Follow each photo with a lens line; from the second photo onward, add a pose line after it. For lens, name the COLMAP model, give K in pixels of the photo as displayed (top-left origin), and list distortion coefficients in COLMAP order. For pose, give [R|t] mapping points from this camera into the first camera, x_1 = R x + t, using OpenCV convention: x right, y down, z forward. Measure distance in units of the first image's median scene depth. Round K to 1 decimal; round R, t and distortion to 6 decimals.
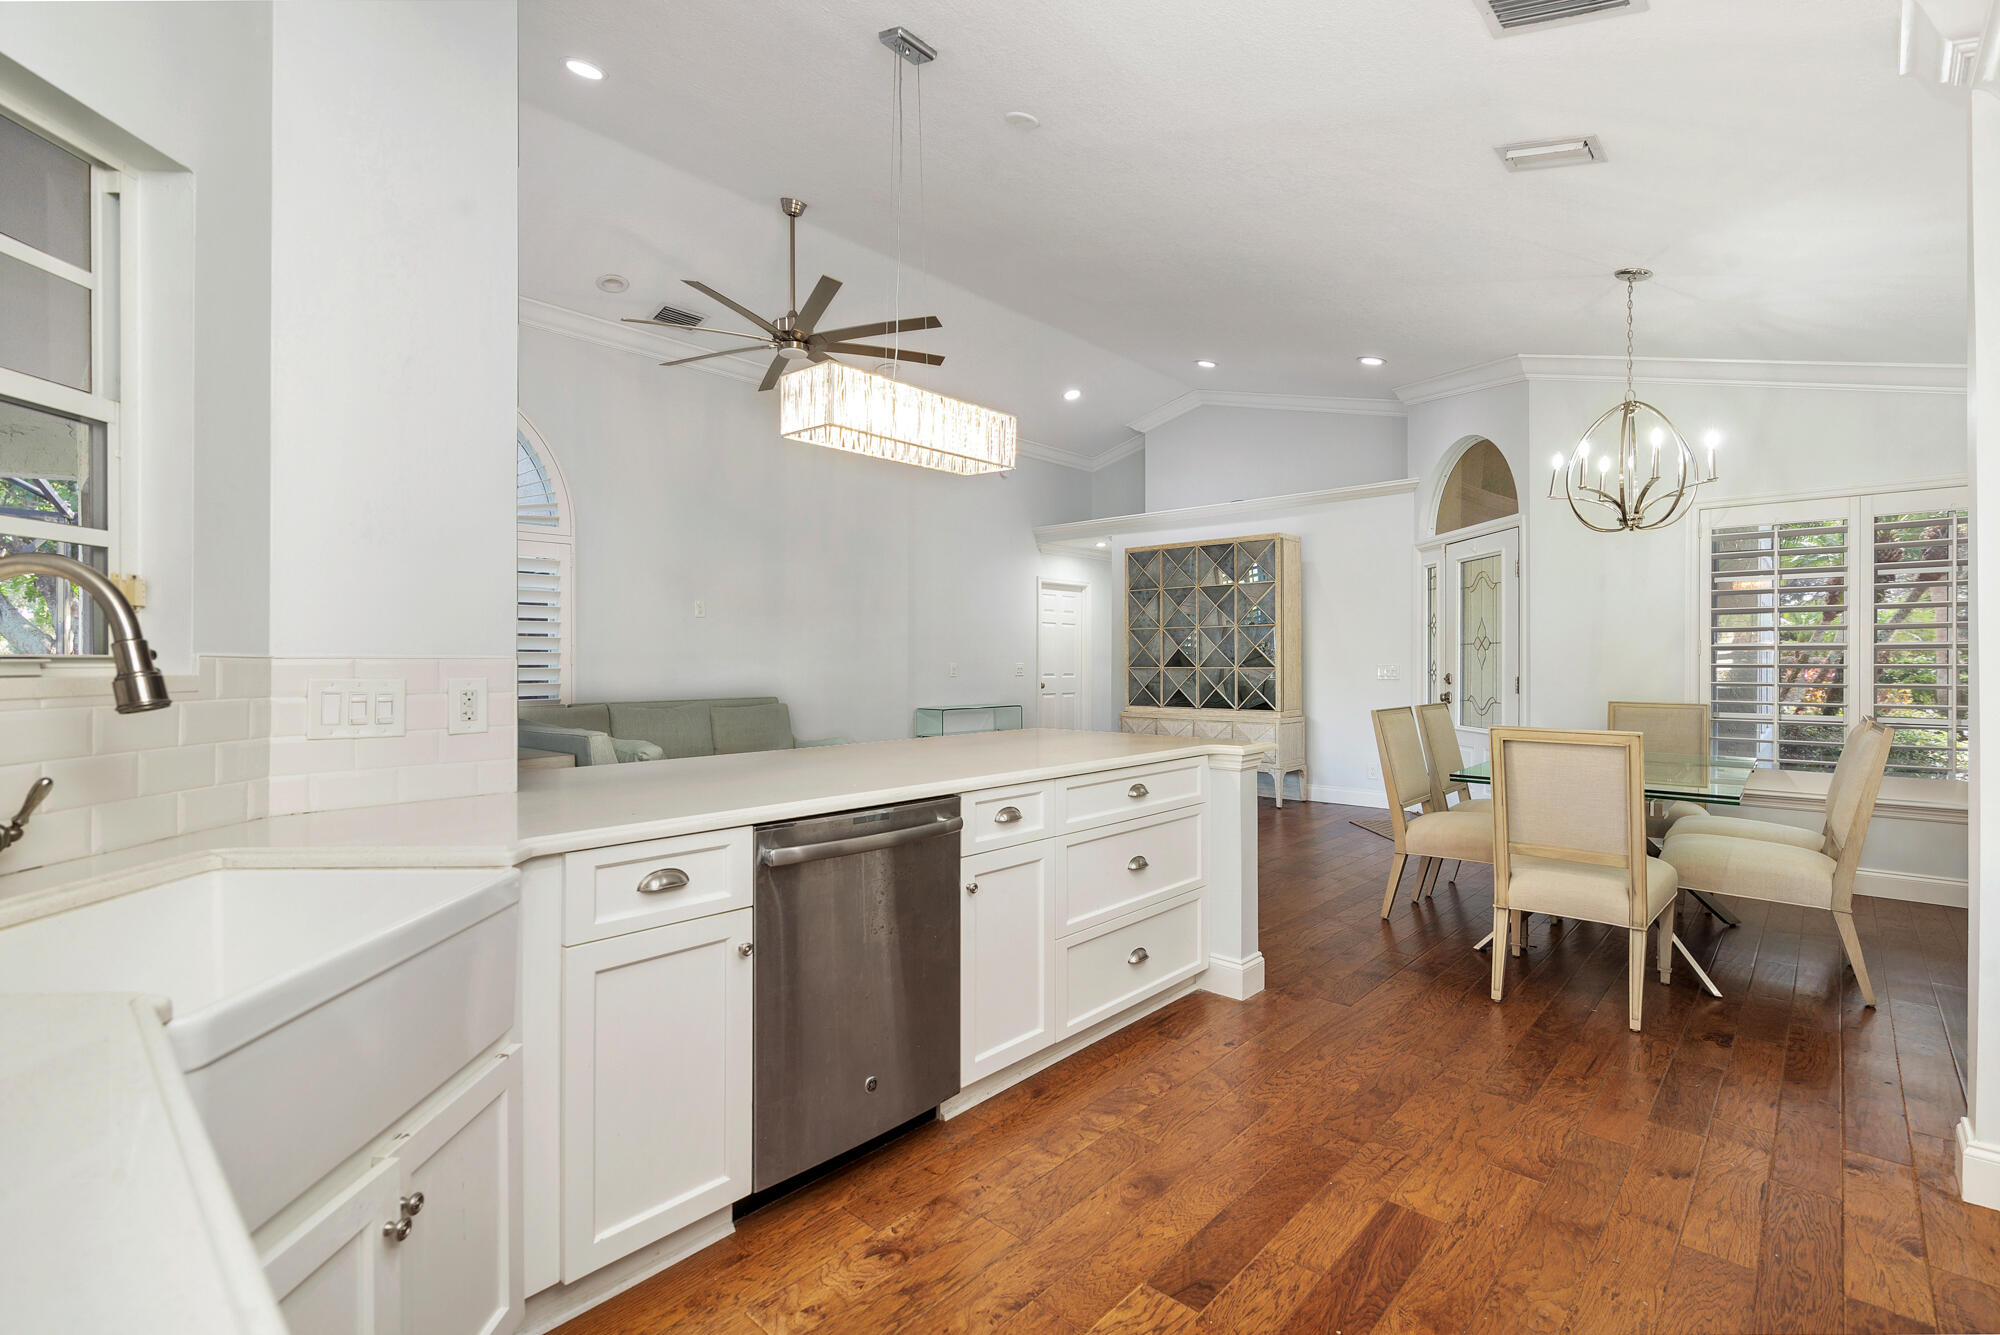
lens RADIAL K [[915.1, 0, 1001.7], [0, 915.1, 664.5], [0, 0, 1]] dist [-0.000829, -0.000537]
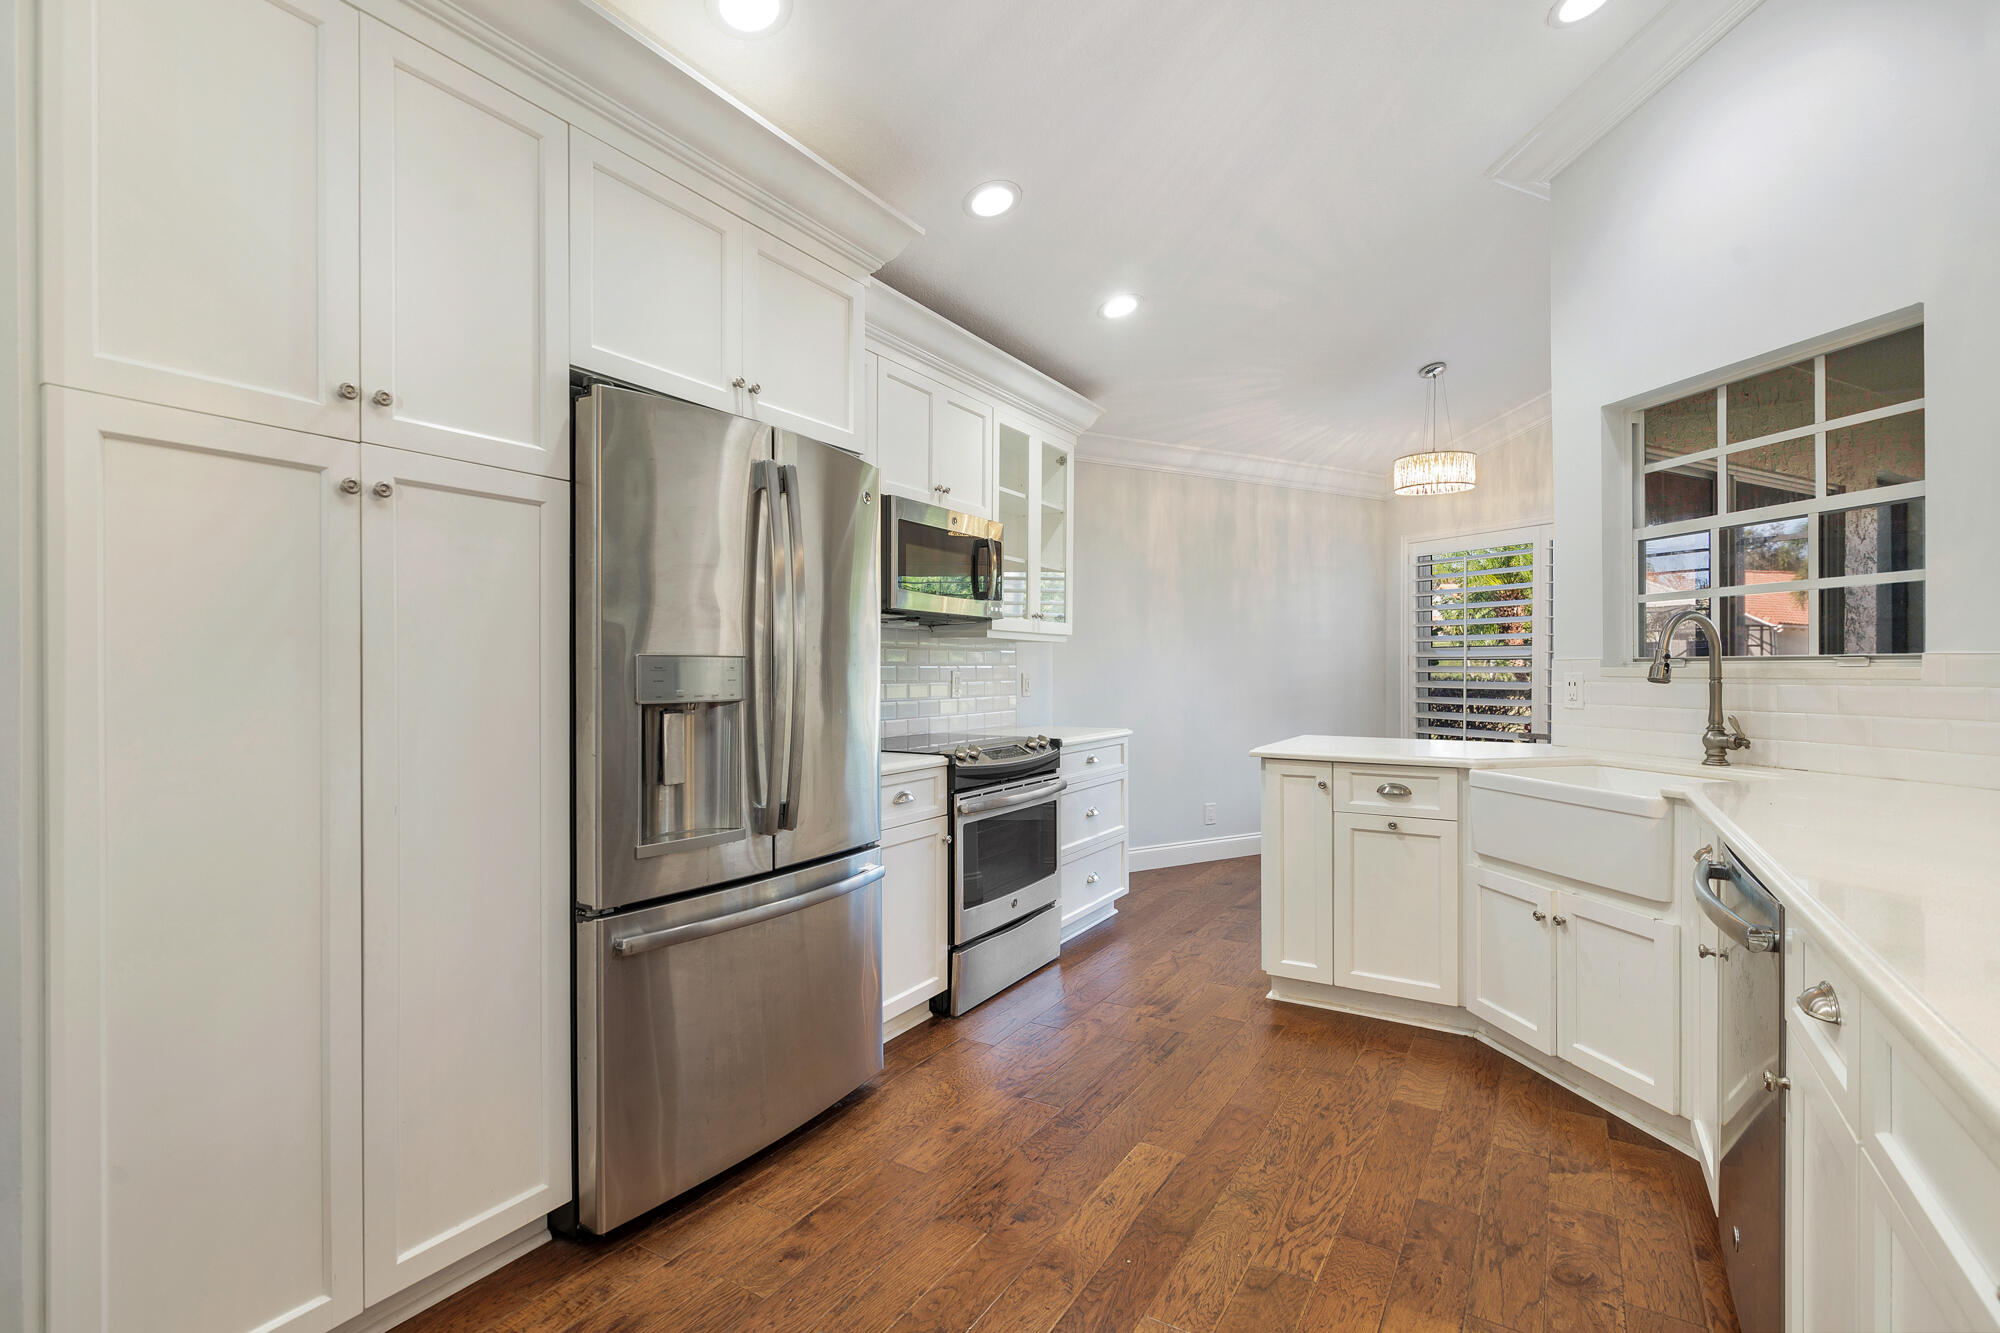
lens RADIAL K [[911.7, 0, 1004.3], [0, 911.7, 670.5], [0, 0, 1]] dist [-0.004374, -0.000175]
pose [[-0.982068, 0.005964, -0.188432, 0.630470], [0.004816, 0.999967, 0.006548, 0.001507], [0.188465, 0.005523, -0.982064, 1.794696]]
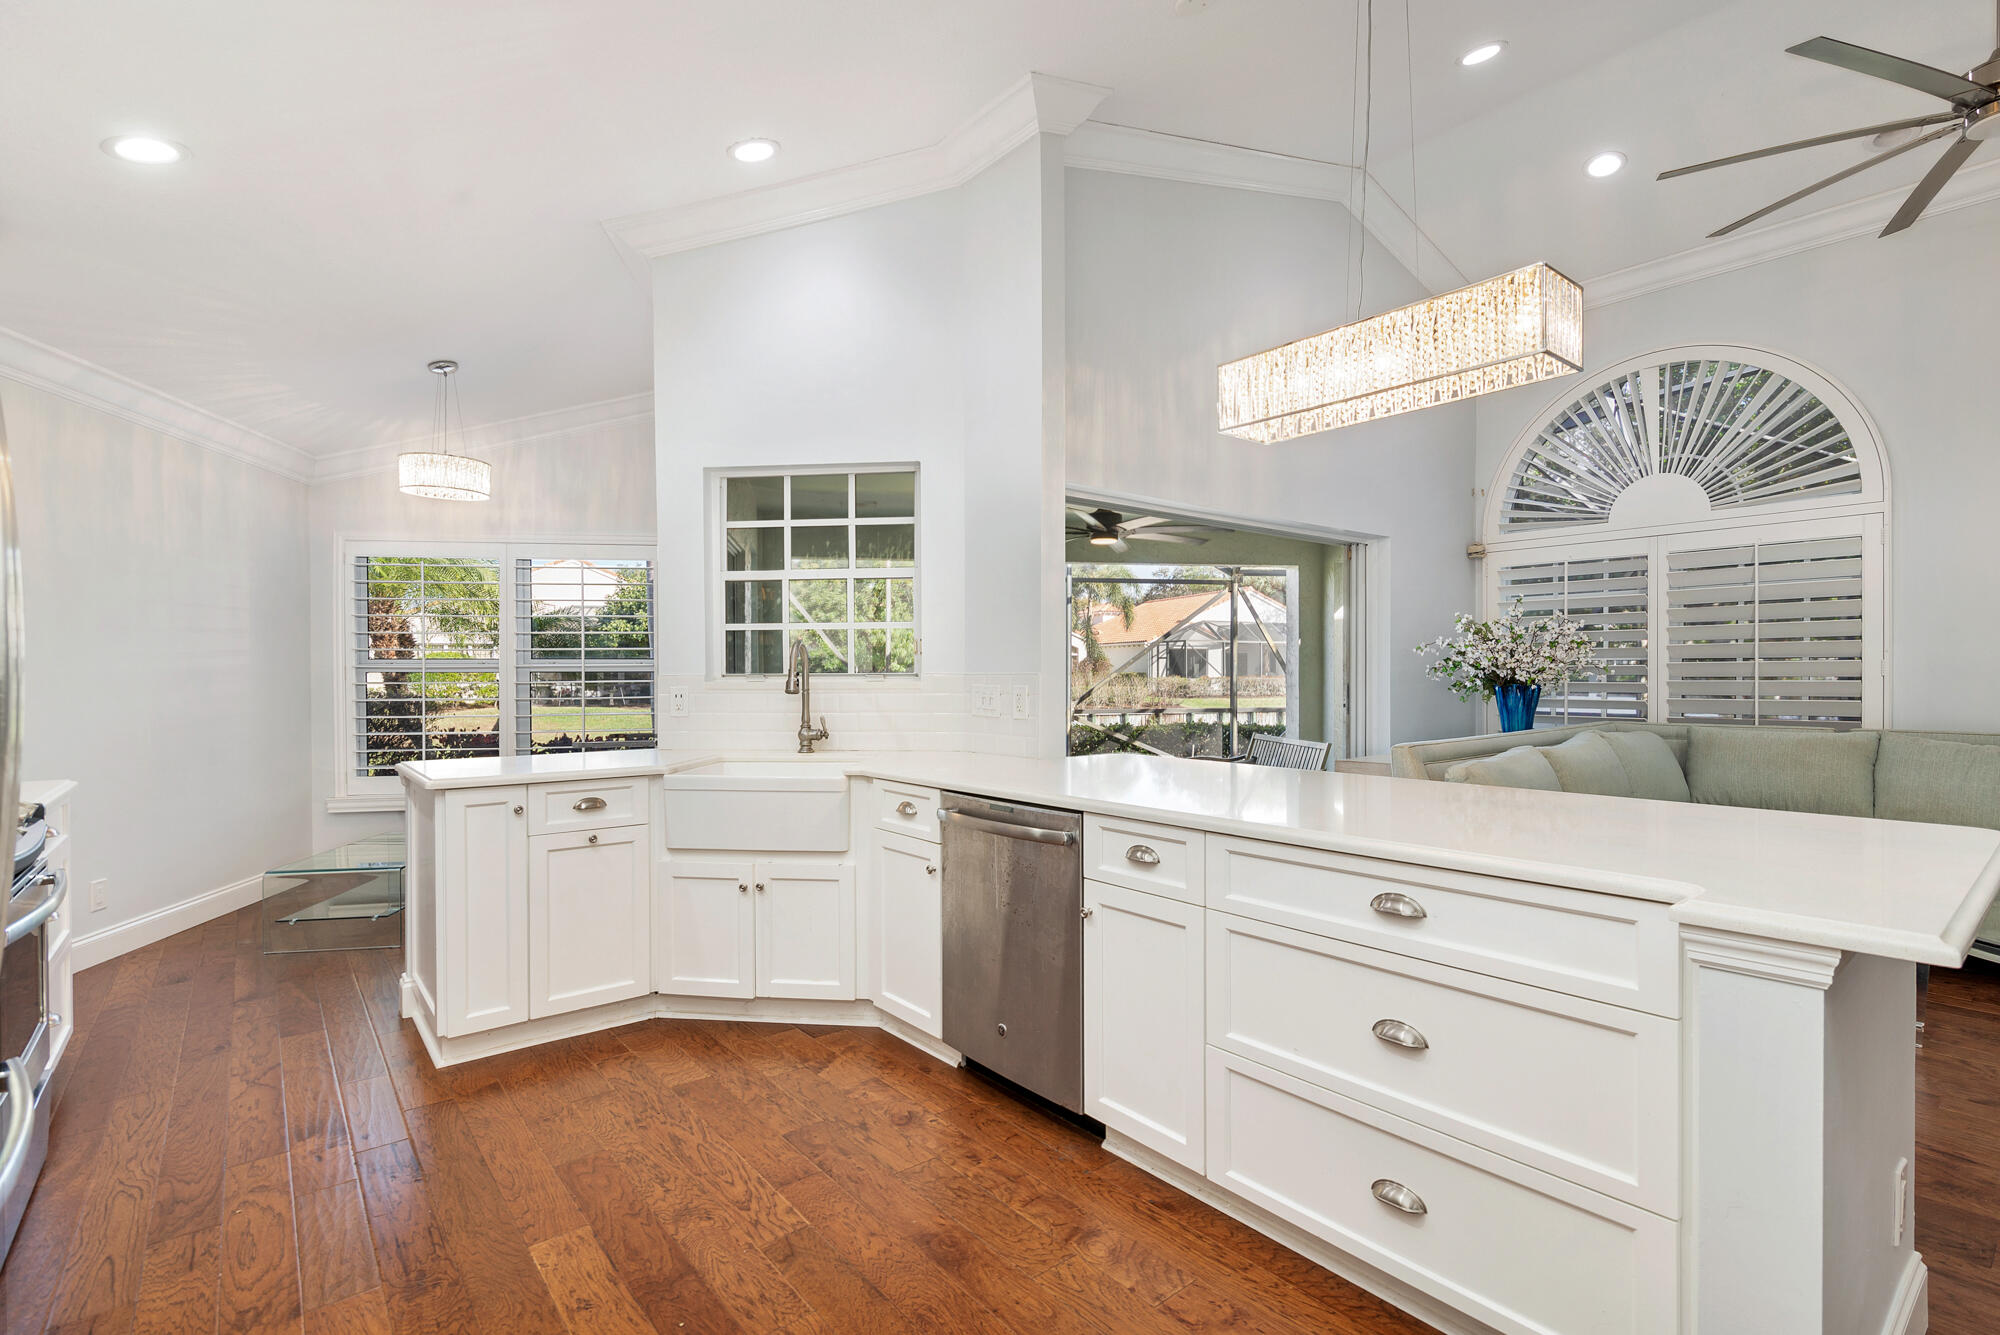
lens RADIAL K [[919.9, 0, 1001.7], [0, 919.9, 679.2], [0, 0, 1]] dist [0.002185, -0.000095]
pose [[-0.143883, 0.009006, -0.989554, 1.176971], [0.000089, 0.999959, 0.009087, -0.013194], [0.989595, 0.001220, -0.143877, 1.318984]]
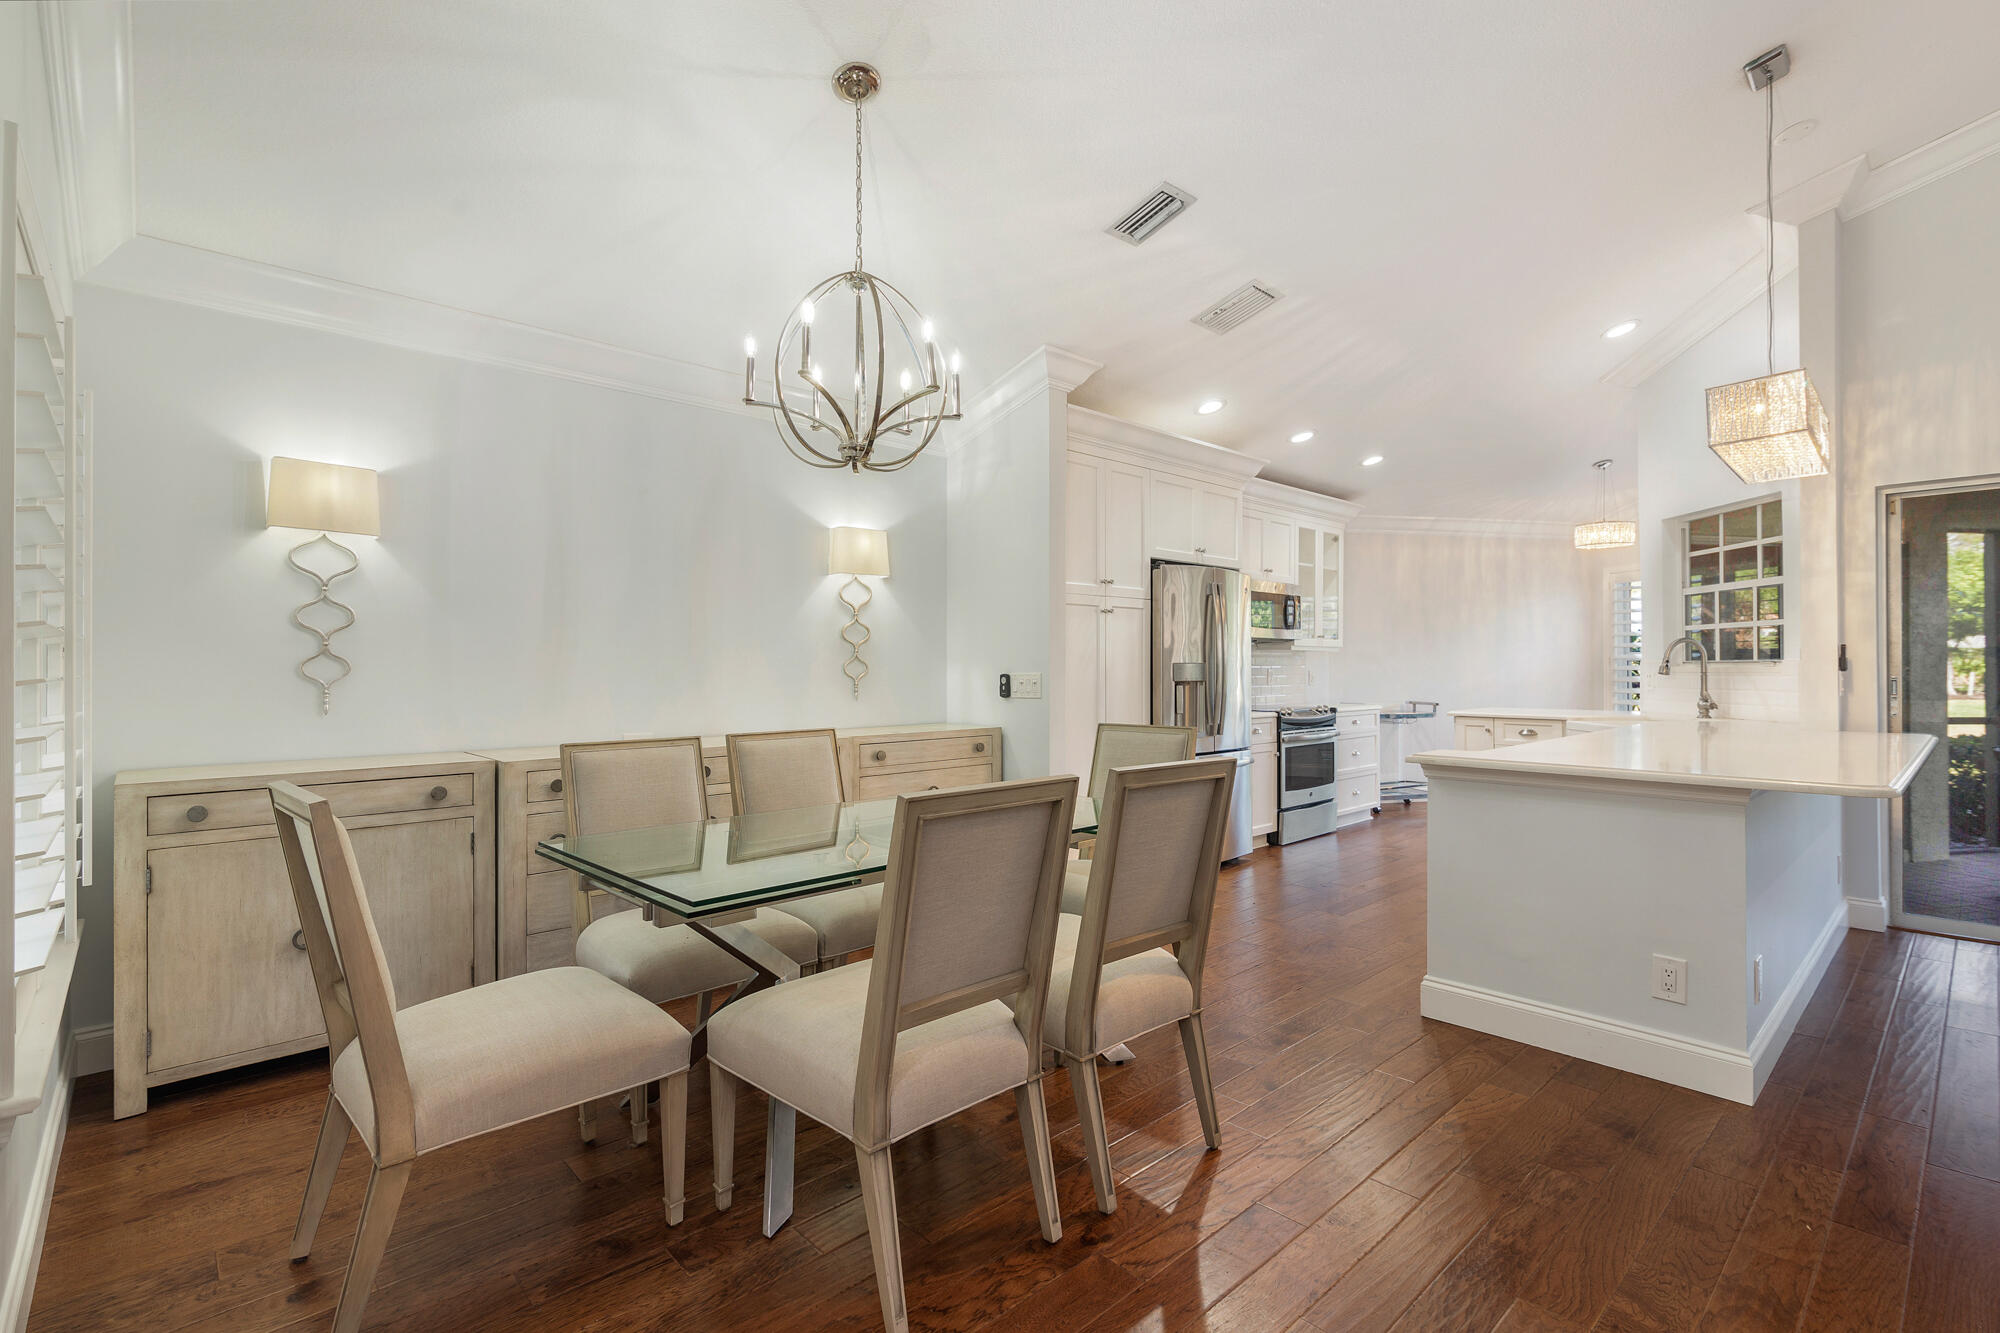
lens RADIAL K [[915.1, 0, 1001.7], [0, 915.1, 663.5], [0, 0, 1]] dist [-0.000829, -0.000537]
pose [[-0.996187, 0.006428, 0.087005, 1.113311], [0.006353, 0.999979, -0.001134, -0.009573], [-0.087011, -0.000577, -0.996207, 3.489956]]
